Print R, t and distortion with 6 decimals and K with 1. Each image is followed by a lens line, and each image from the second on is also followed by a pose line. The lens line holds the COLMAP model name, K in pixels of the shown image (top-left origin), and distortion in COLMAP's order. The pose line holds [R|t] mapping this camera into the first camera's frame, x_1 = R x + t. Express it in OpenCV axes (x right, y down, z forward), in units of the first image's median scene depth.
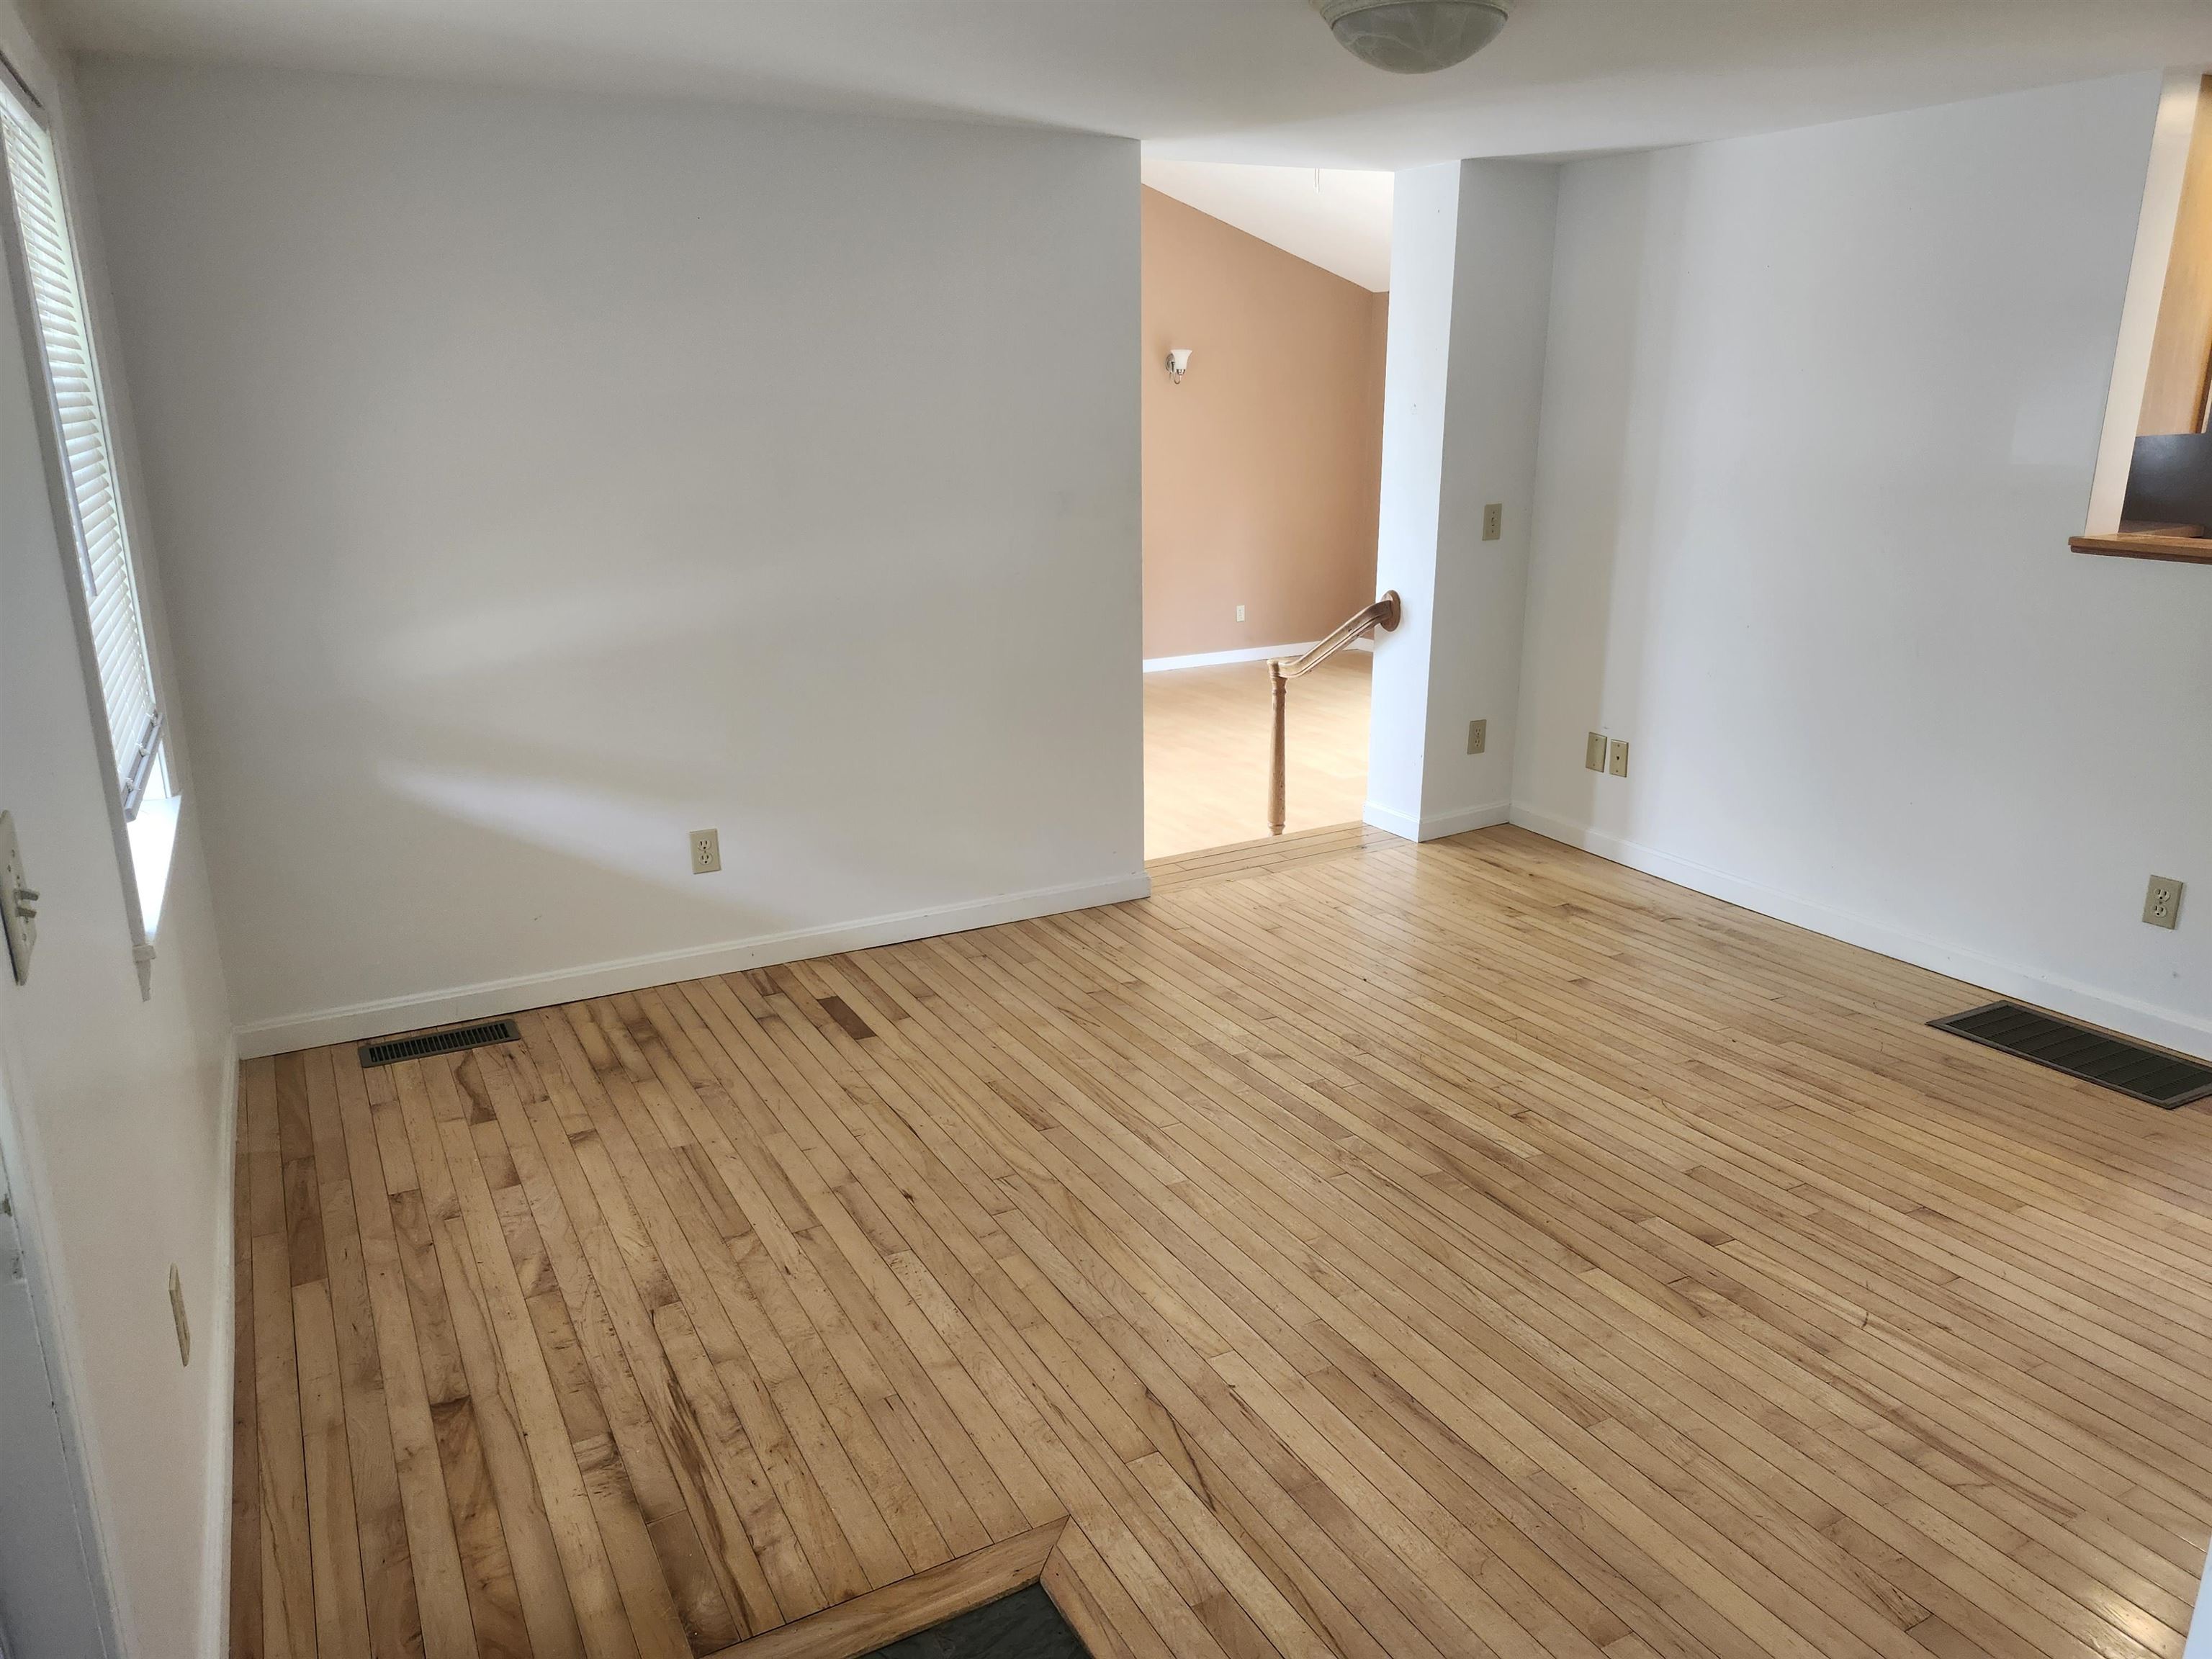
lens RADIAL K [[1547.1, 0, 1099.9], [0, 1547.1, 785.1], [0, 0, 1]] dist [0.068977, -0.065773]
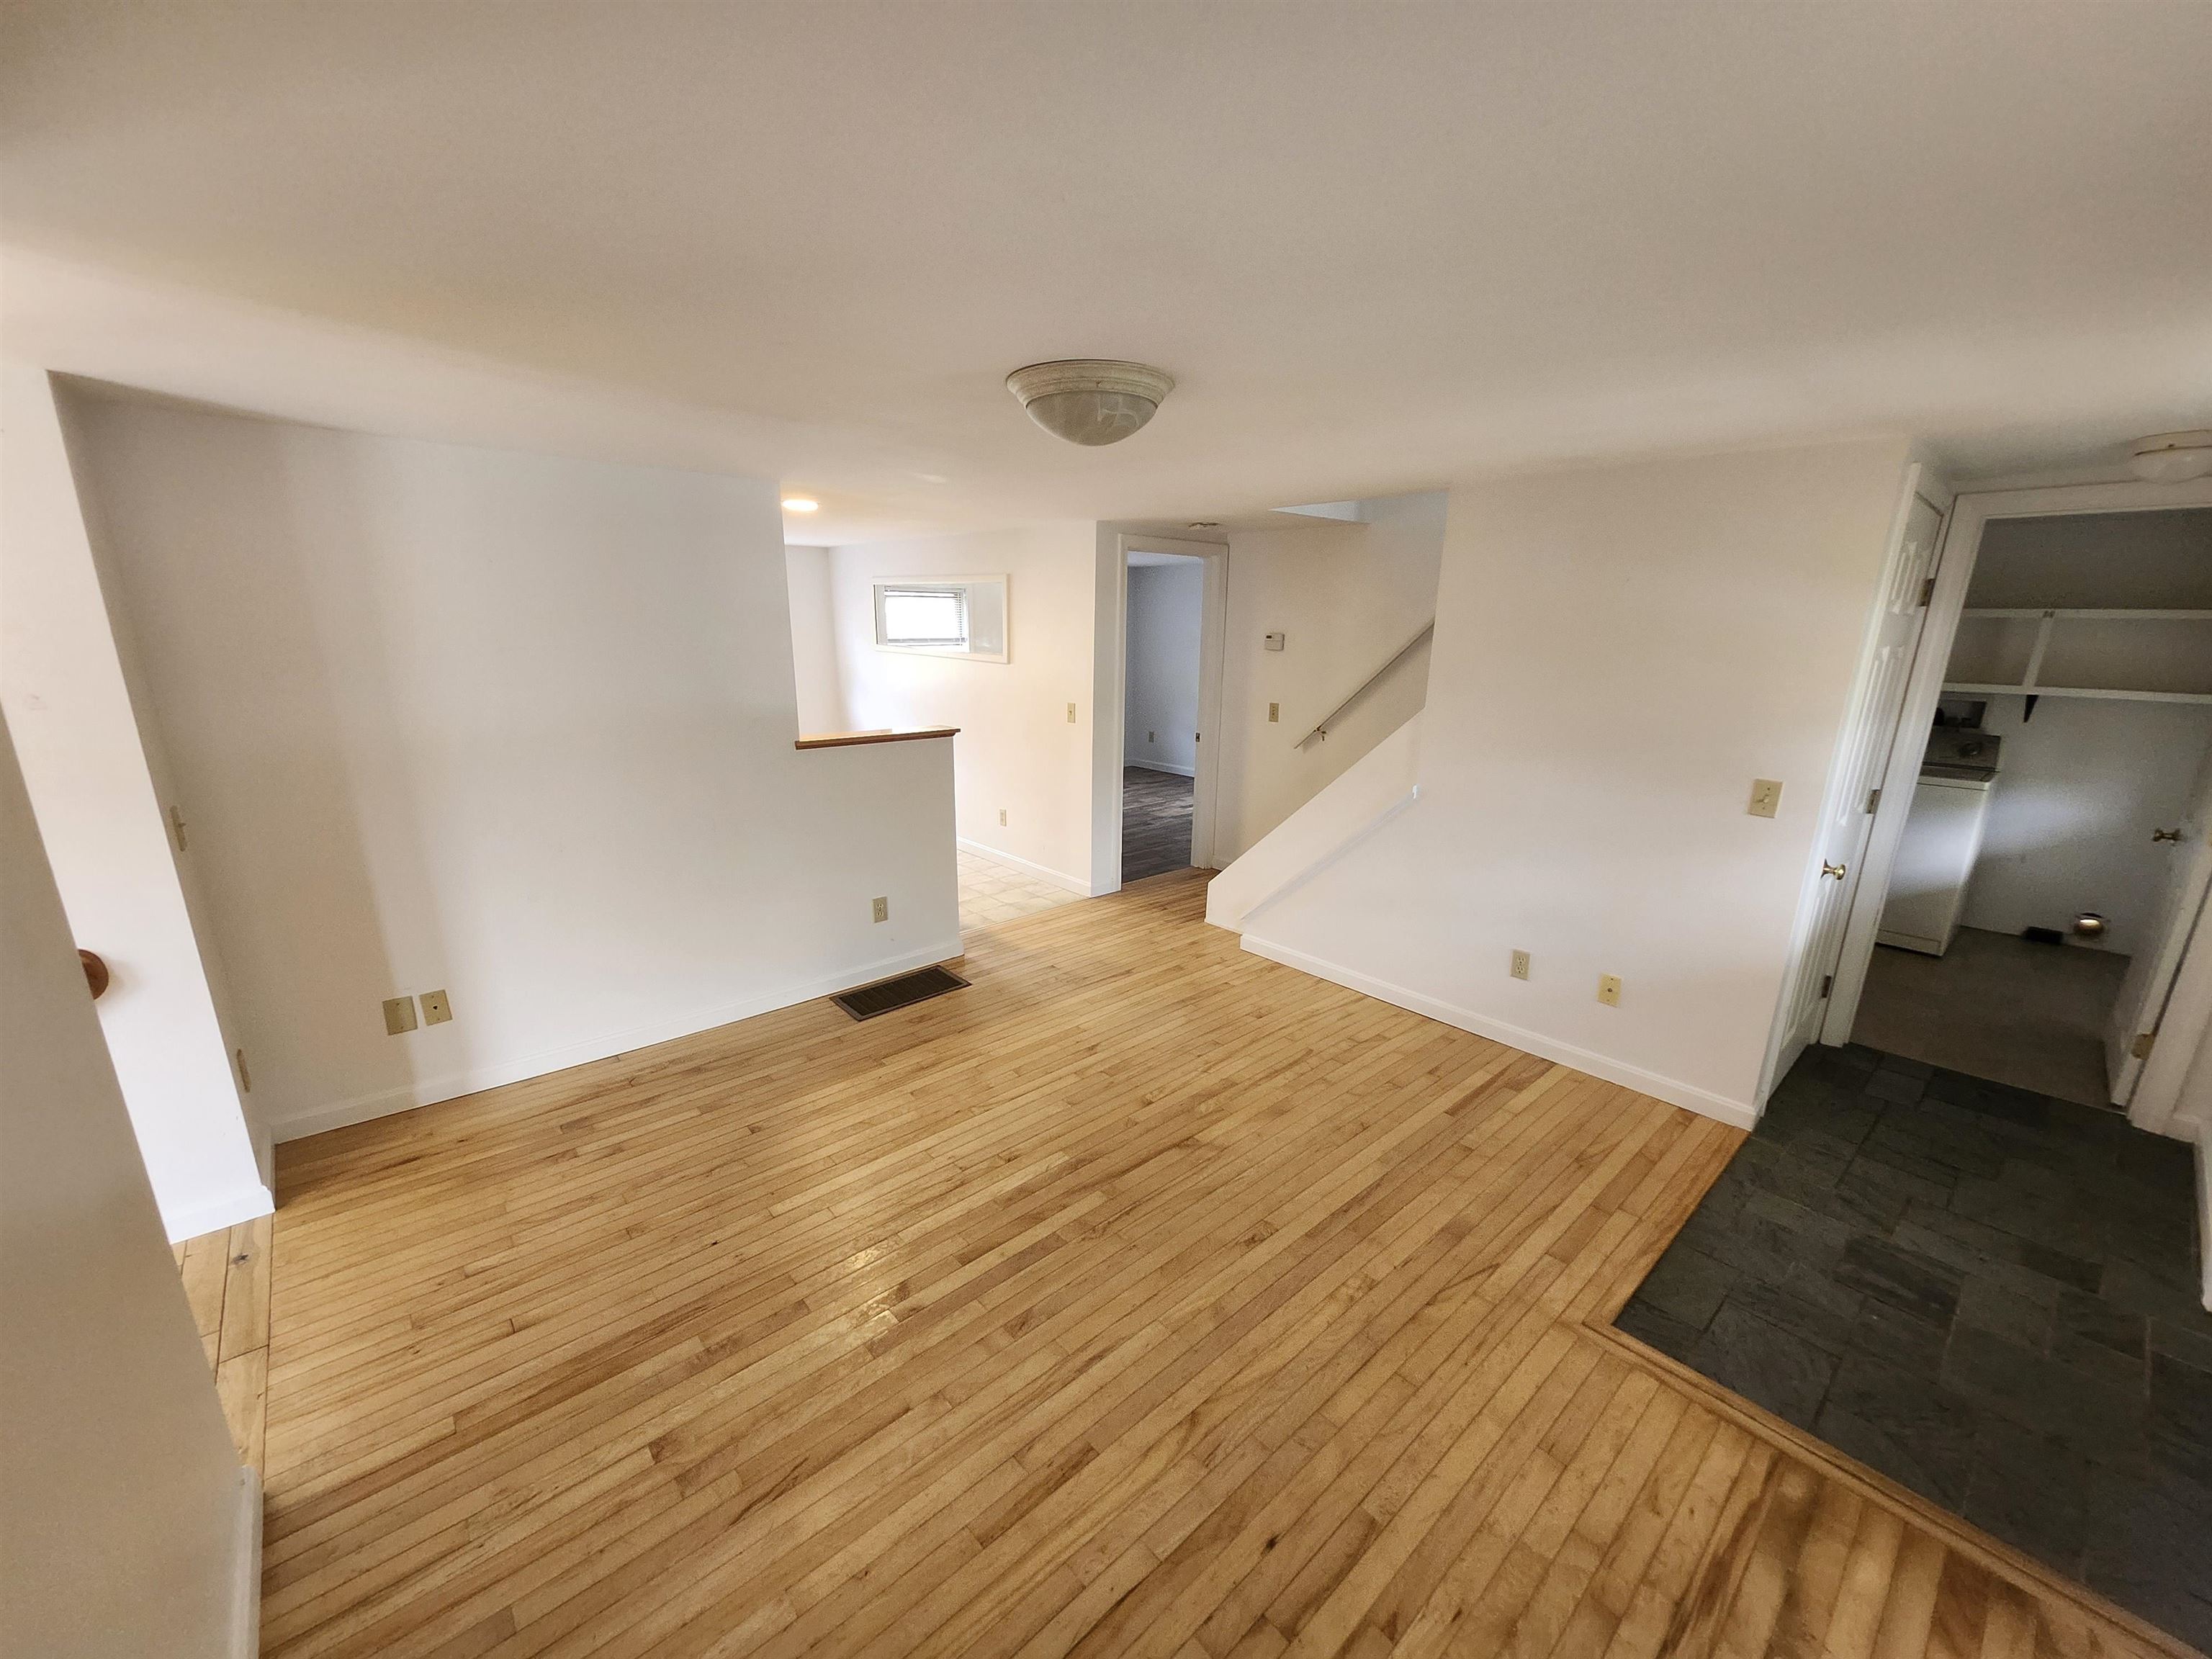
lens RADIAL K [[872.4, 0, 1097.0], [0, 872.4, 822.6], [0, 0, 1]] dist [0.006220, -0.001631]
pose [[-0.223979, -0.210972, 0.951485, -0.449785], [0.234761, 0.935863, 0.262771, -0.271644], [-0.945897, 0.282227, -0.160086, 0.929668]]
